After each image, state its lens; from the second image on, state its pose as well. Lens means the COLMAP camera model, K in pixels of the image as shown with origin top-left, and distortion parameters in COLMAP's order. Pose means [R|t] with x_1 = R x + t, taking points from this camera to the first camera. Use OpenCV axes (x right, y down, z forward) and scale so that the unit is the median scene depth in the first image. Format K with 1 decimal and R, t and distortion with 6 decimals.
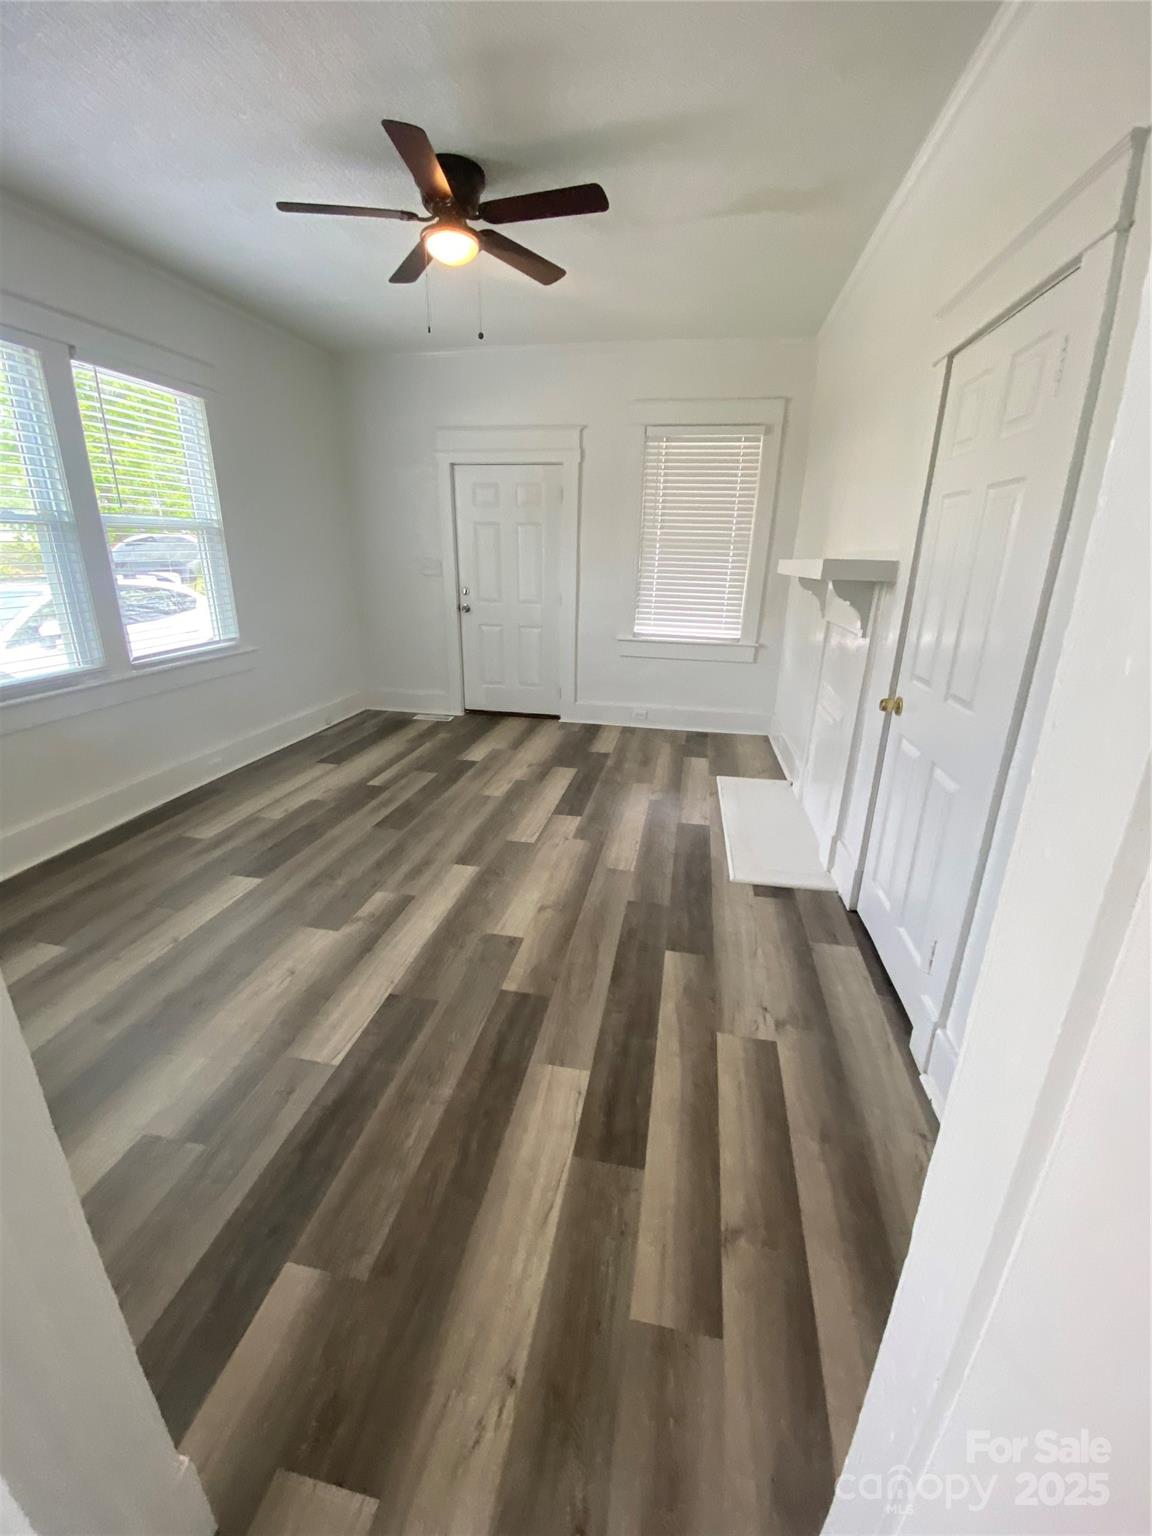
lens RADIAL K [[624.9, 0, 573.1], [0, 624.9, 769.1], [0, 0, 1]] dist [-0.002737, -0.000512]
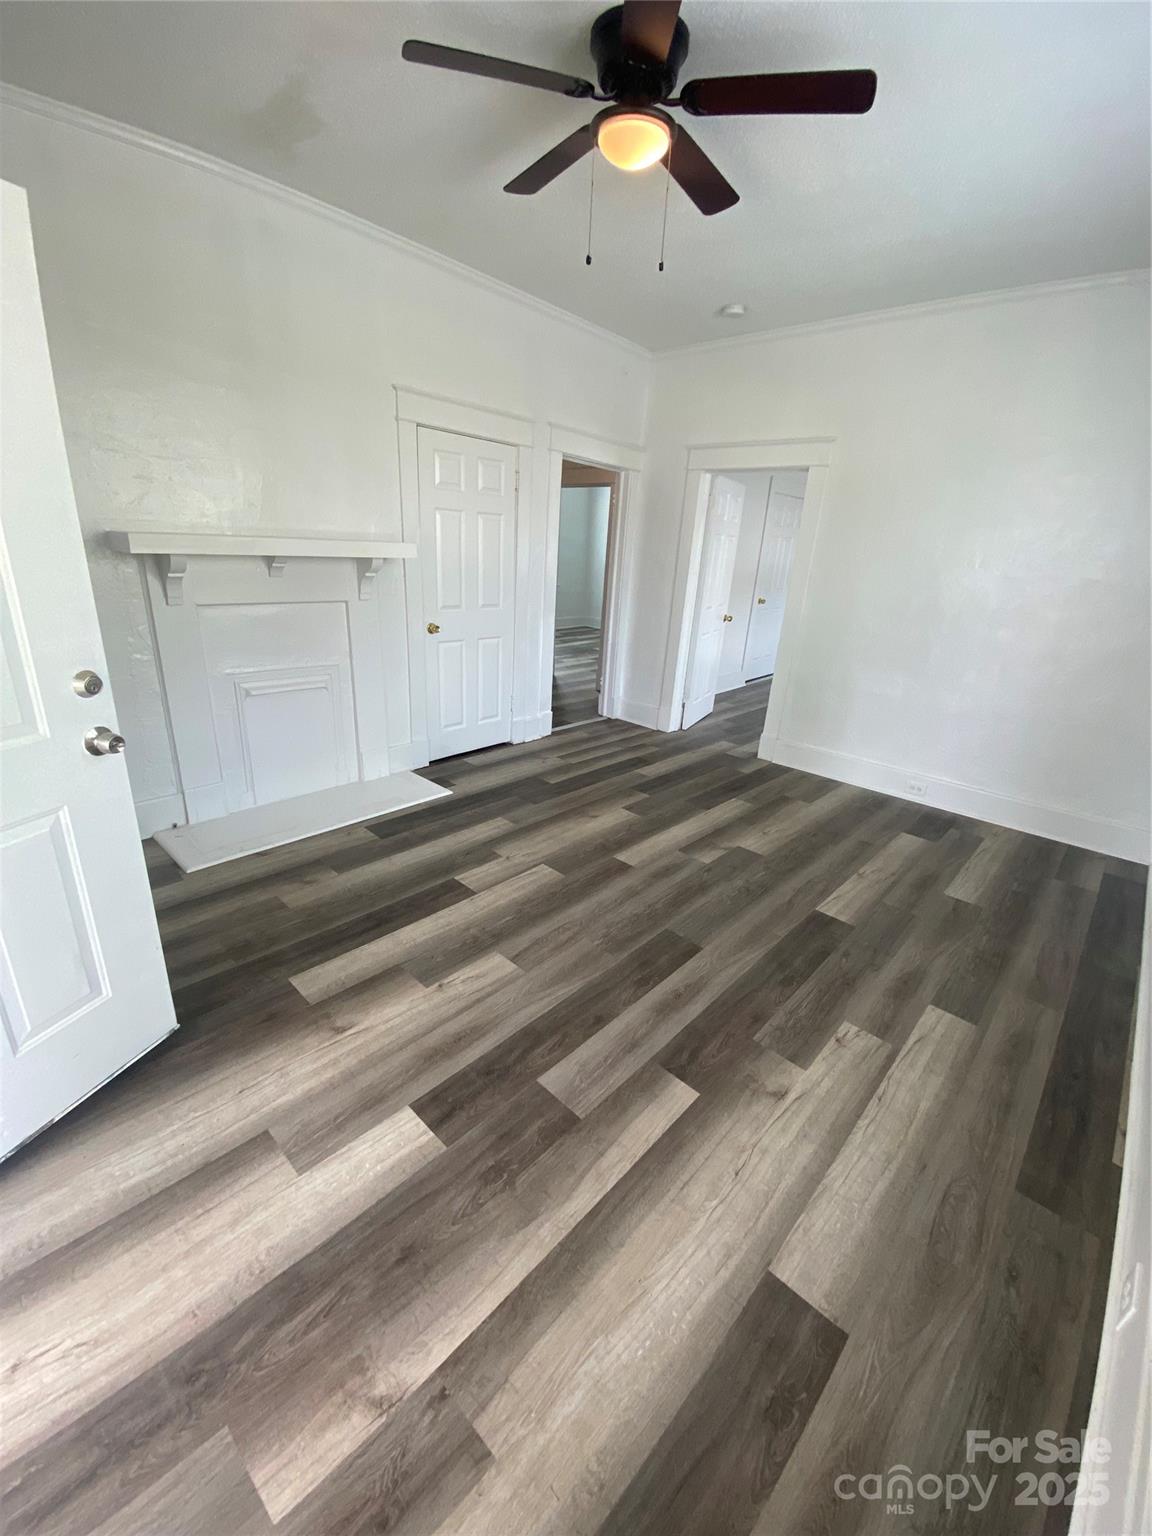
lens RADIAL K [[624.9, 0, 573.1], [0, 624.9, 769.1], [0, 0, 1]] dist [-0.002737, -0.000512]
pose [[-0.849577, -0.237966, 0.470734, -0.568819], [0.103316, 0.800085, 0.590923, -0.609824], [-0.517247, 0.550669, -0.655148, 1.683702]]
